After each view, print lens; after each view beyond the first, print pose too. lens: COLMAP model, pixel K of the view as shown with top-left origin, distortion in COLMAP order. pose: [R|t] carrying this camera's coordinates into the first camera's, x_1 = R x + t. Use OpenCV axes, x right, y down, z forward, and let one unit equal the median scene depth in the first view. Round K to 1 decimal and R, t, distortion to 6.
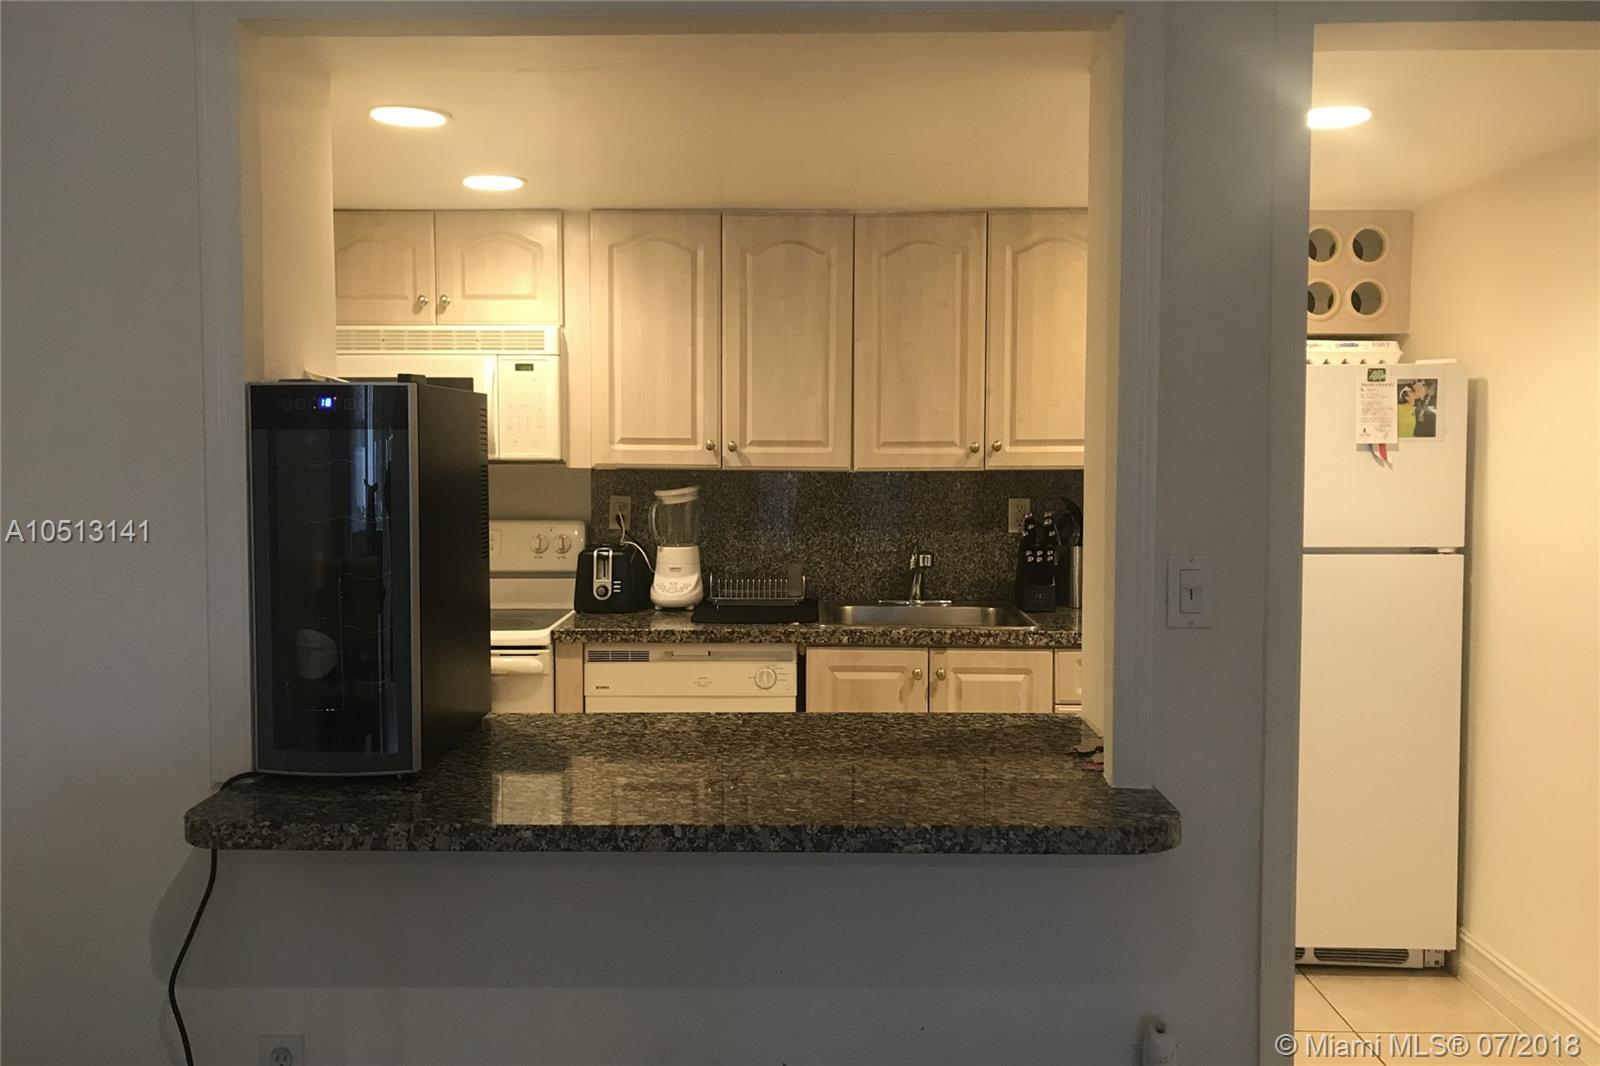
lens RADIAL K [[1318.6, 0, 773.8], [0, 1318.6, 508.2], [0, 0, 1]] dist [0.088540, 0.002422]
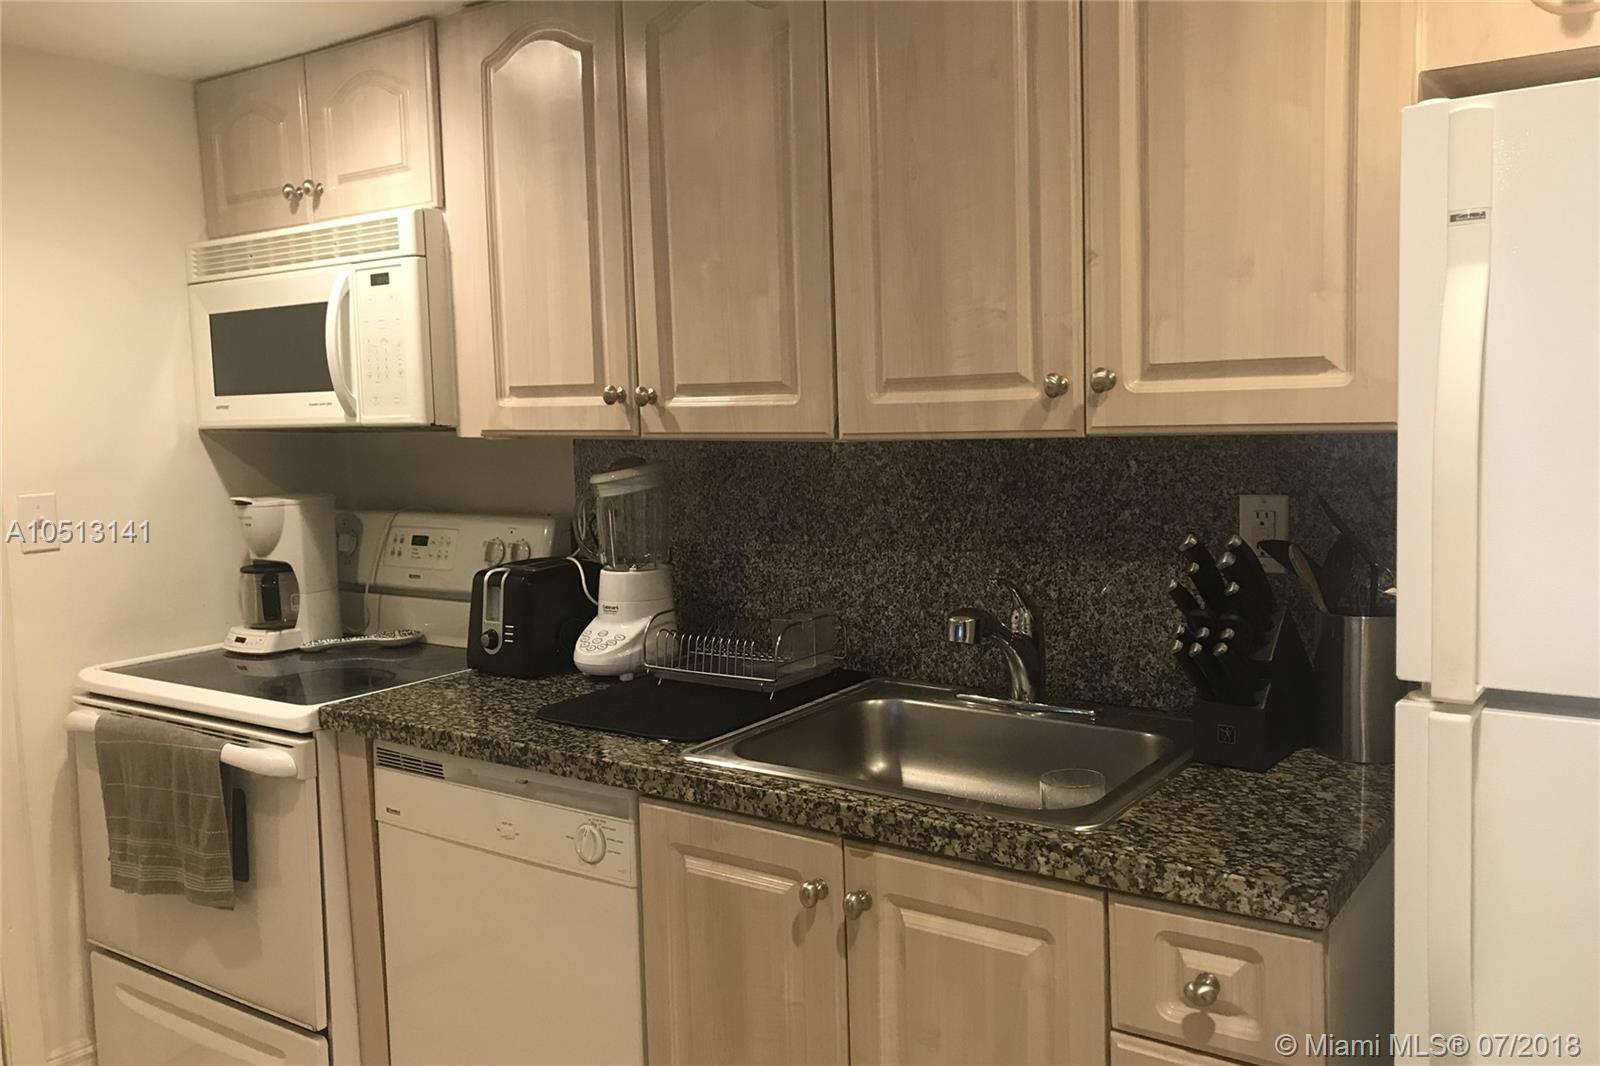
lens RADIAL K [[1316.1, 0, 800.9], [0, 1316.1, 510.1], [0, 0, 1]] dist [0.011667, 0.002142]
pose [[0.827290, 0.023310, -0.561291, 0.329142], [-0.000096, 0.999145, 0.041352, -0.022258], [0.561775, -0.034156, 0.826585, 0.582905]]
